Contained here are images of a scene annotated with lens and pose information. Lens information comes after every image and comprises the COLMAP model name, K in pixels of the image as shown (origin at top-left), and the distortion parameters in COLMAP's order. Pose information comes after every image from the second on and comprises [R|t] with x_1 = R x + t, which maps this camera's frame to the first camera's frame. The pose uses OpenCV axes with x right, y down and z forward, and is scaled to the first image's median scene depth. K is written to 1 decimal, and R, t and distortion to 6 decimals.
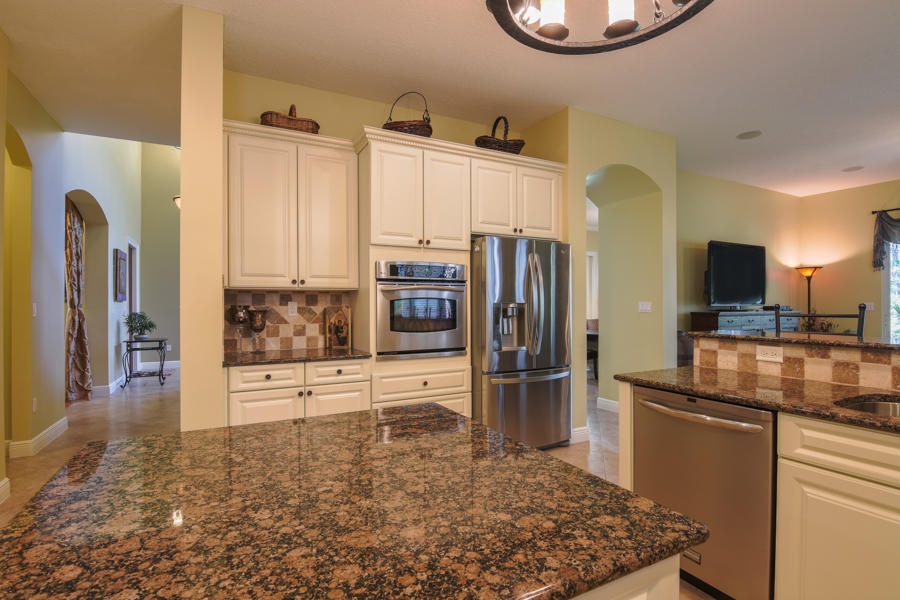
lens RADIAL K [[438.2, 0, 449.7], [0, 438.2, 304.4], [0, 0, 1]] dist [-0.013070, -0.007130]
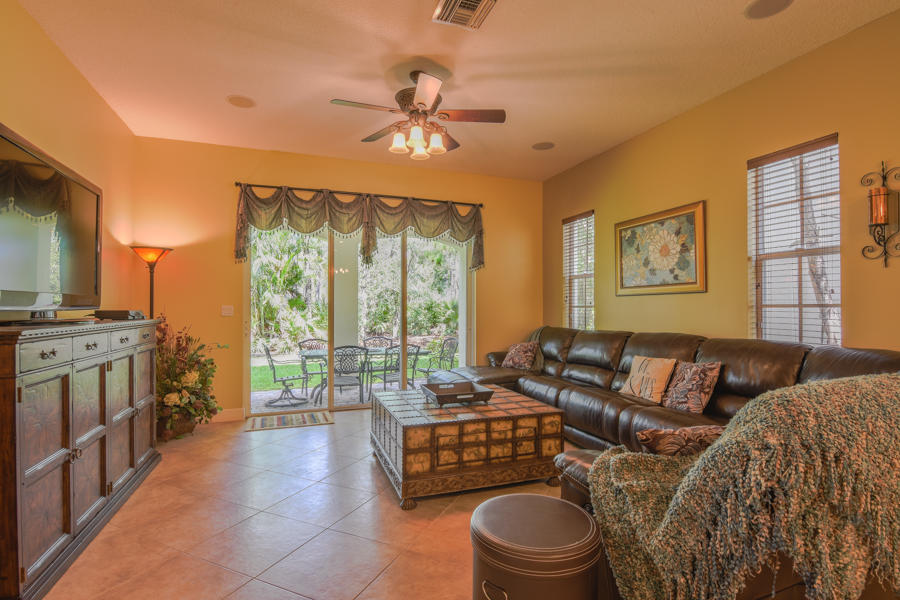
lens RADIAL K [[438.2, 0, 448.9], [0, 438.2, 304.2], [0, 0, 1]] dist [-0.013070, -0.007130]
pose [[0.137669, 0.010102, 0.990427, 0.620927], [-0.005487, 0.999940, -0.009436, -0.002097], [-0.990463, -0.004135, 0.137716, 1.126596]]
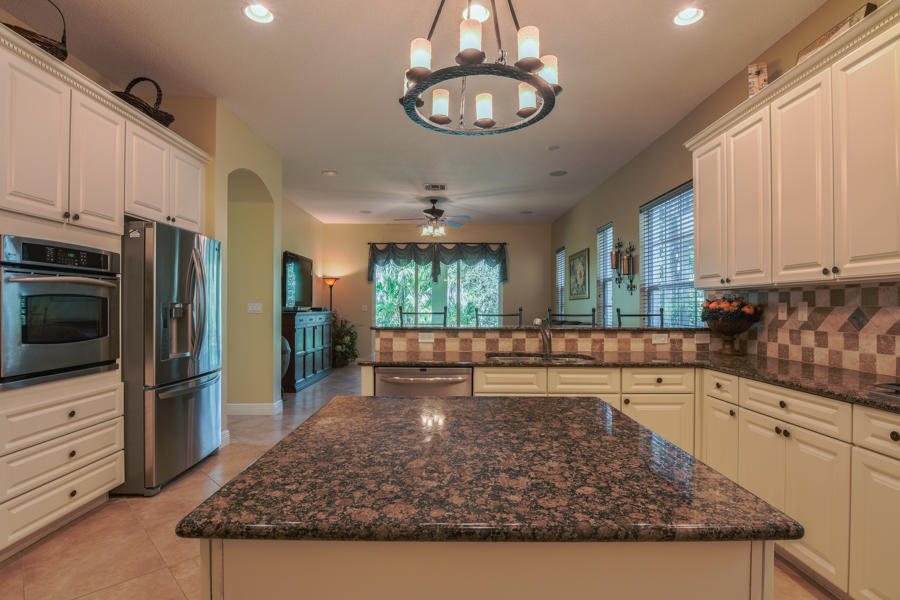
lens RADIAL K [[438.2, 0, 456.1], [0, 438.2, 305.2], [0, 0, 1]] dist [-0.013070, -0.007130]
pose [[0.456564, 0.007519, 0.889659, -0.411098], [-0.004887, 0.999970, -0.005944, 0.004236], [-0.889677, -0.001634, 0.456588, 0.124742]]
